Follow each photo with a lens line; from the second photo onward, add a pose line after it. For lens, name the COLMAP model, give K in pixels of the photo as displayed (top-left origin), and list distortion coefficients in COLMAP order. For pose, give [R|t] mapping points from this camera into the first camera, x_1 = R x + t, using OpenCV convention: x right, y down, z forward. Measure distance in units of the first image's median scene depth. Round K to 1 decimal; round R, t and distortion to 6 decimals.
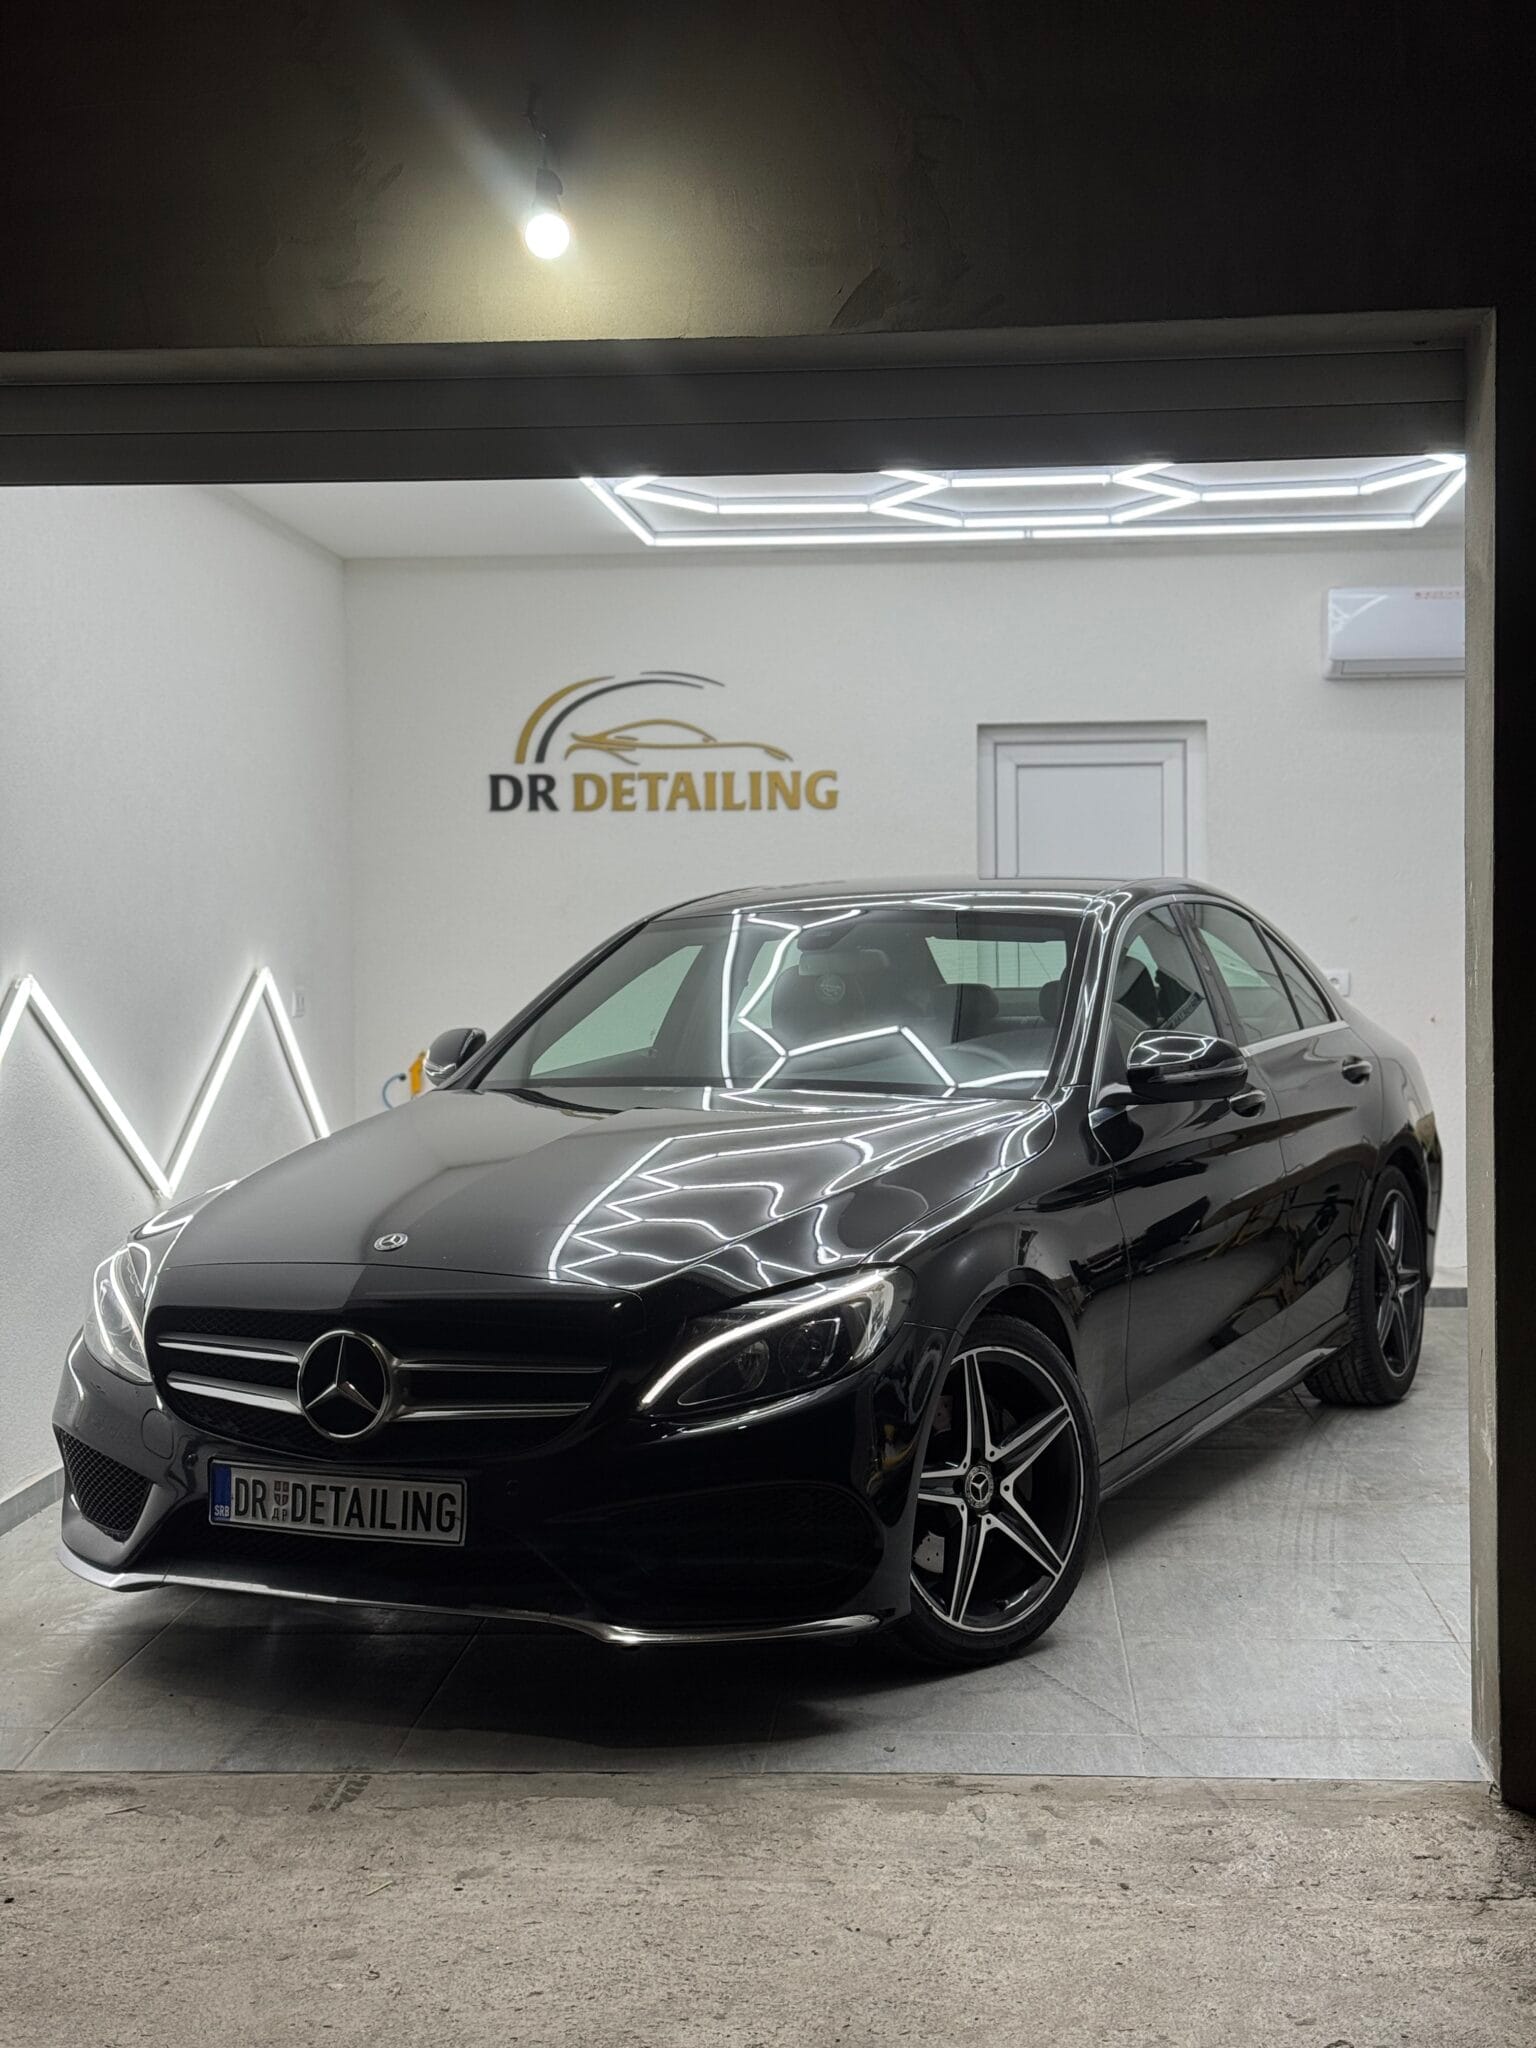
lens RADIAL K [[2877.4, 0, 771.5], [0, 2877.4, 1035.3], [0, 0, 1]] dist [0.104520, 0.000000]
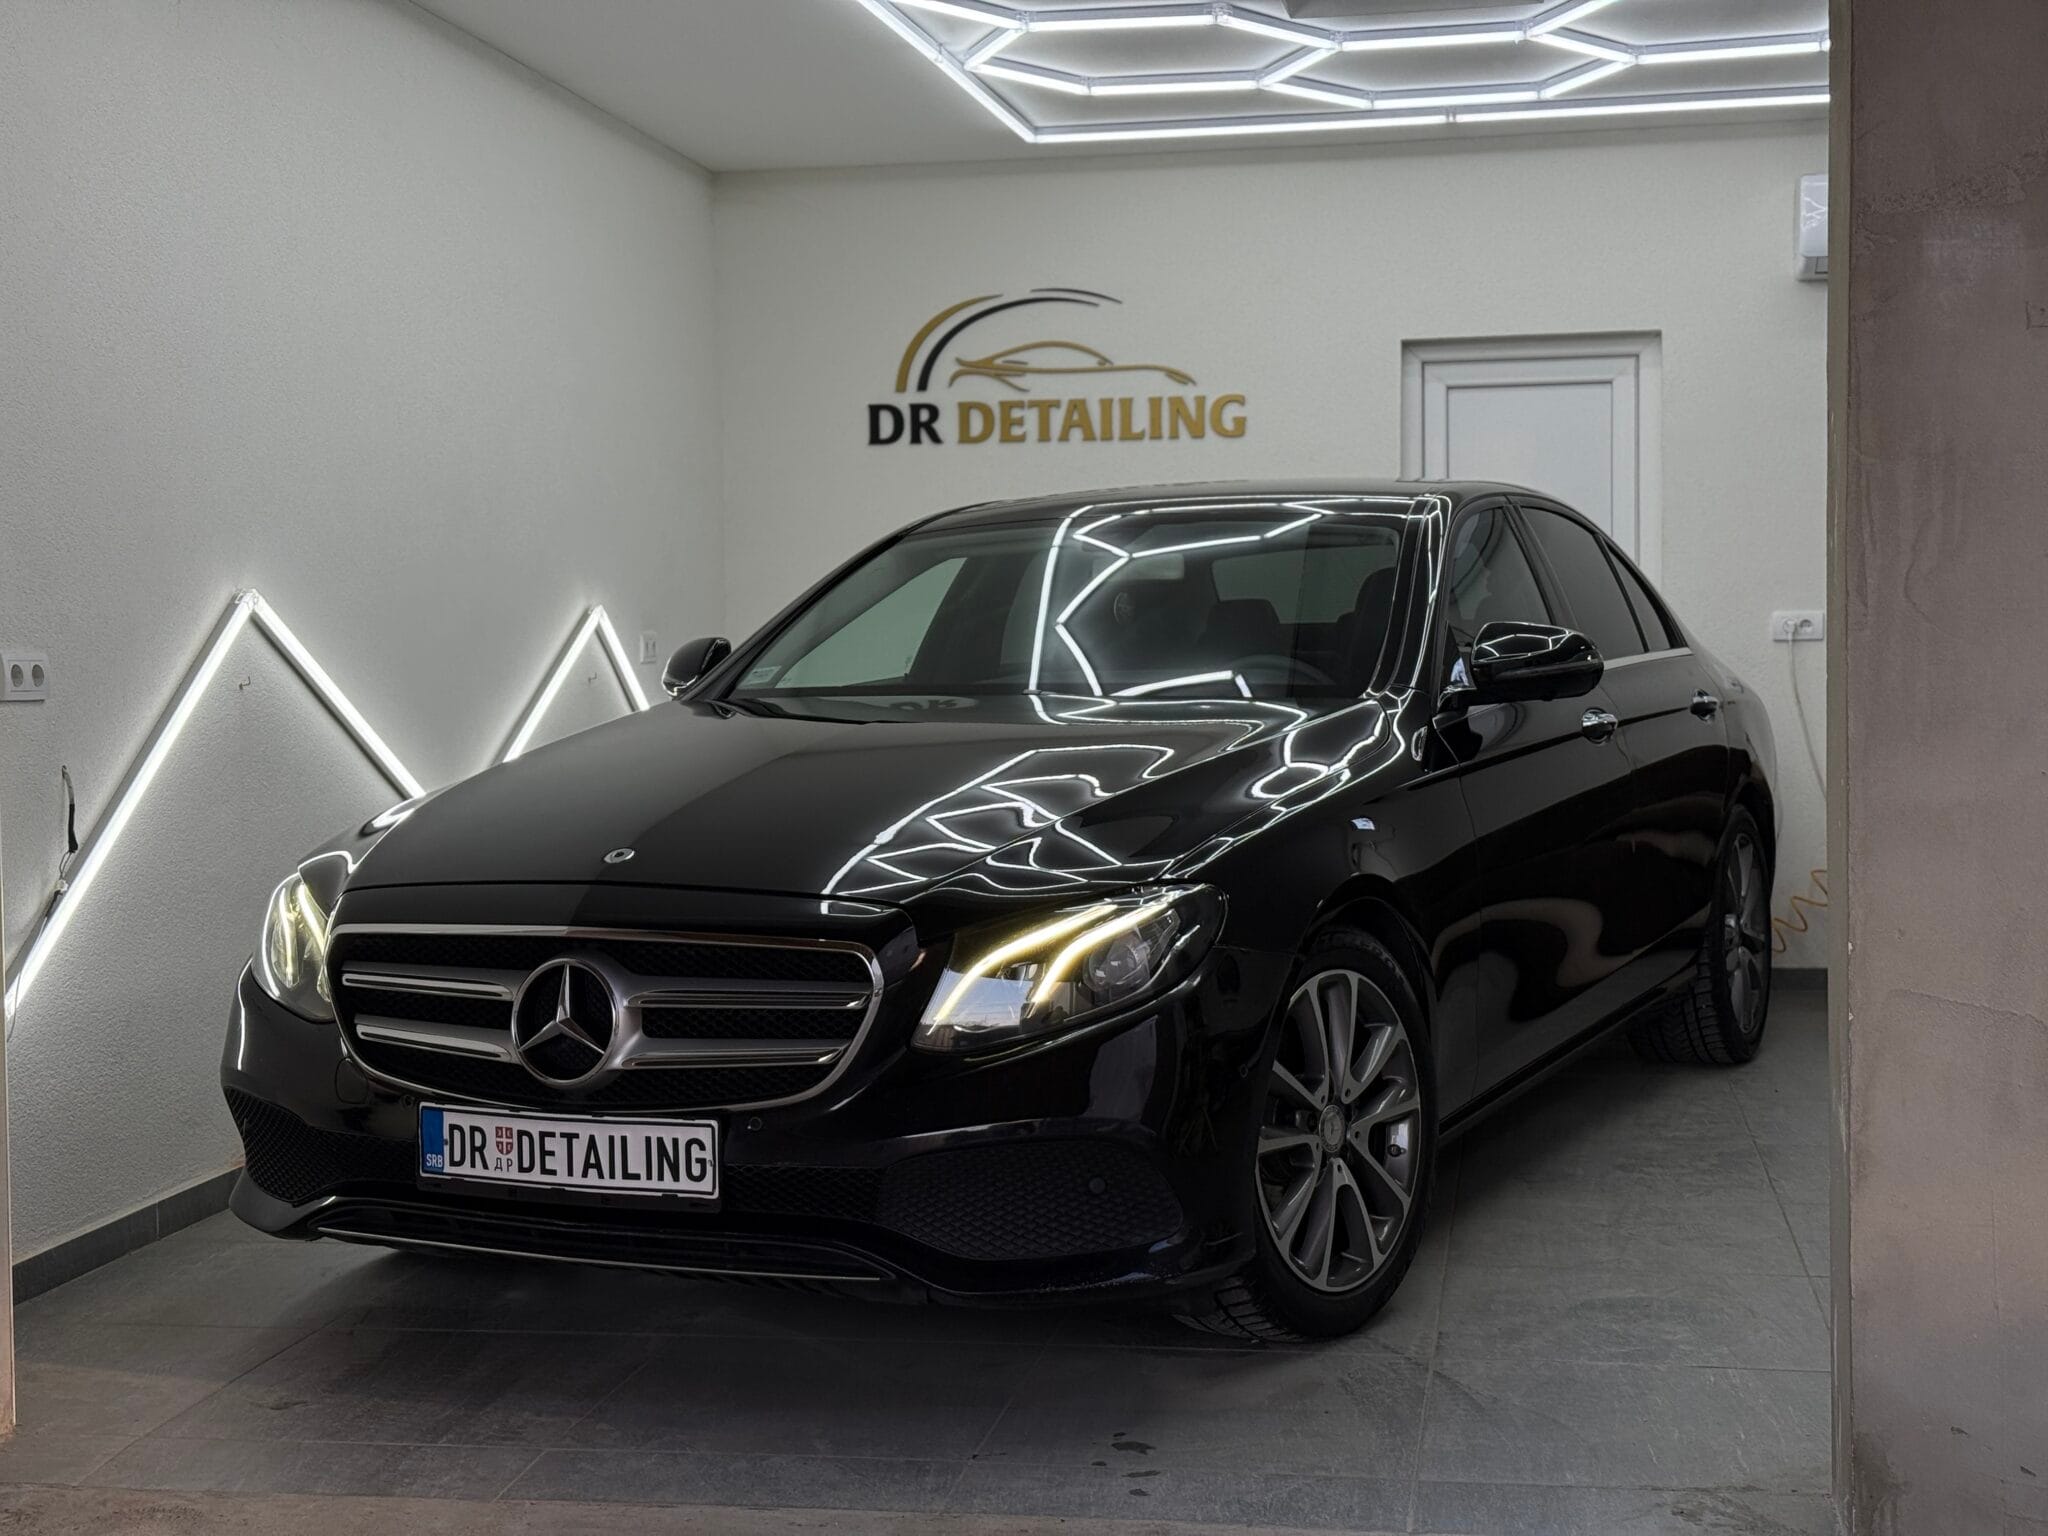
lens RADIAL K [[2893.0, 0, 1026.0], [0, 2893.0, 789.3], [0, 0, 1]] dist [0.105014, 0.000000]
pose [[0.994824, 0.002198, -0.101592, 0.056813], [-0.000462, 0.999854, 0.017108, 0.020130], [0.101615, -0.016973, 0.994679, 0.100858]]
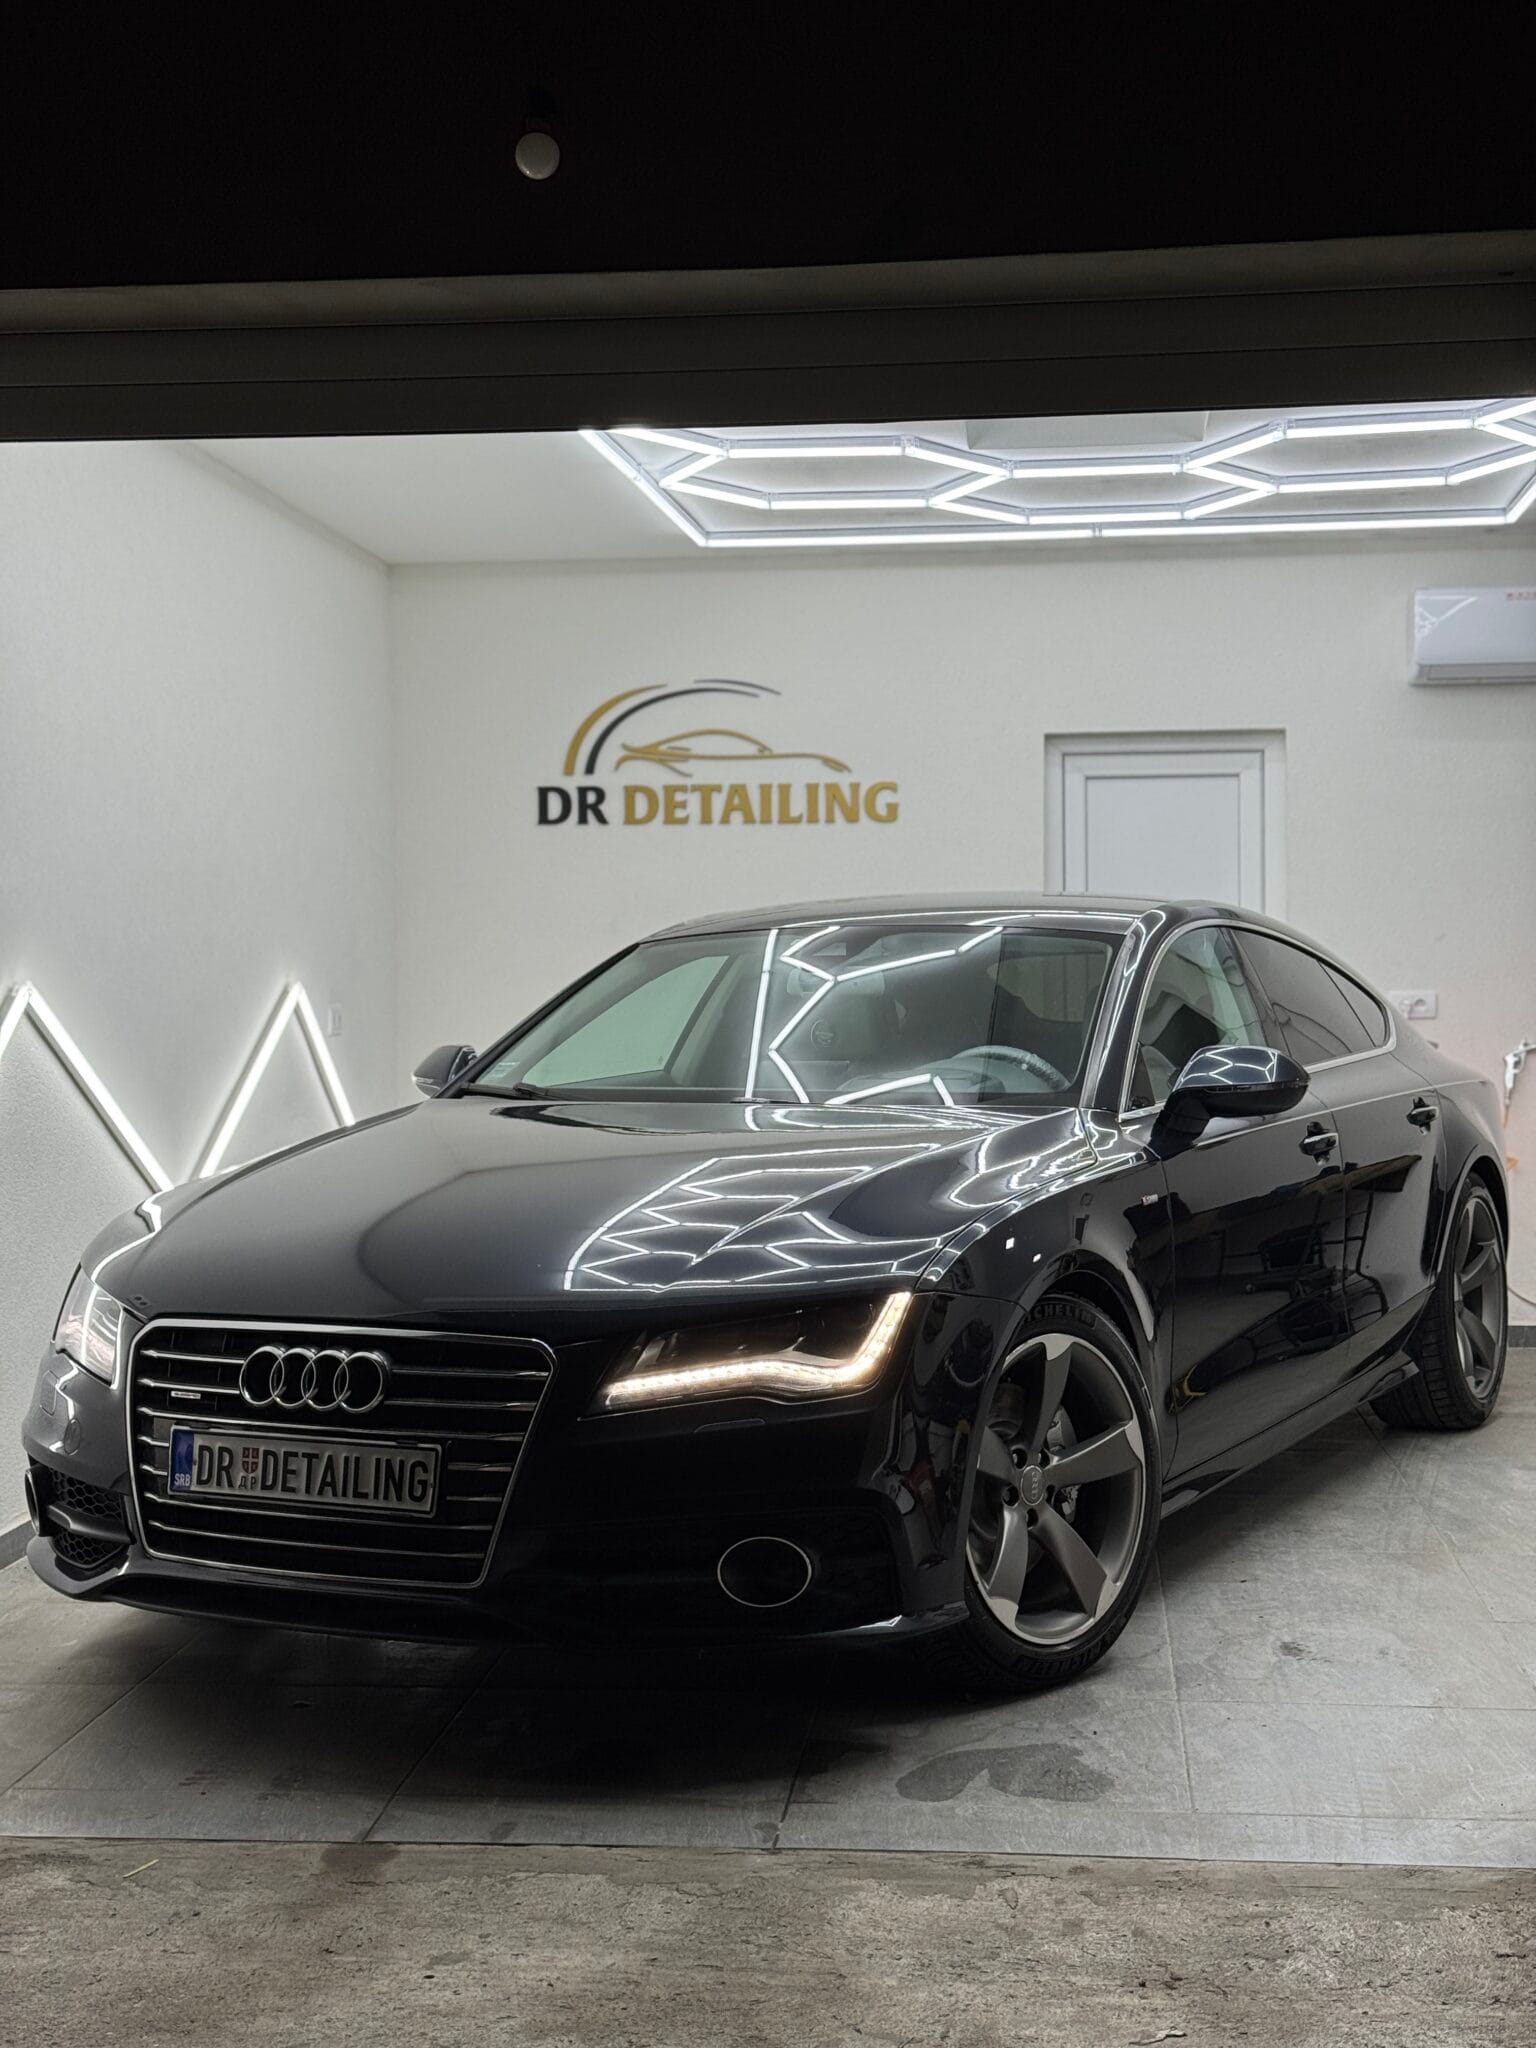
lens RADIAL K [[2877.4, 0, 762.2], [0, 2877.4, 1045.5], [0, 0, 1]] dist [0.104520, 0.000000]
pose [[0.999411, 0.003427, -0.034159, 0.012942], [-0.003760, 0.999946, -0.009673, 0.006384], [0.034124, 0.009796, 0.999370, 0.048416]]
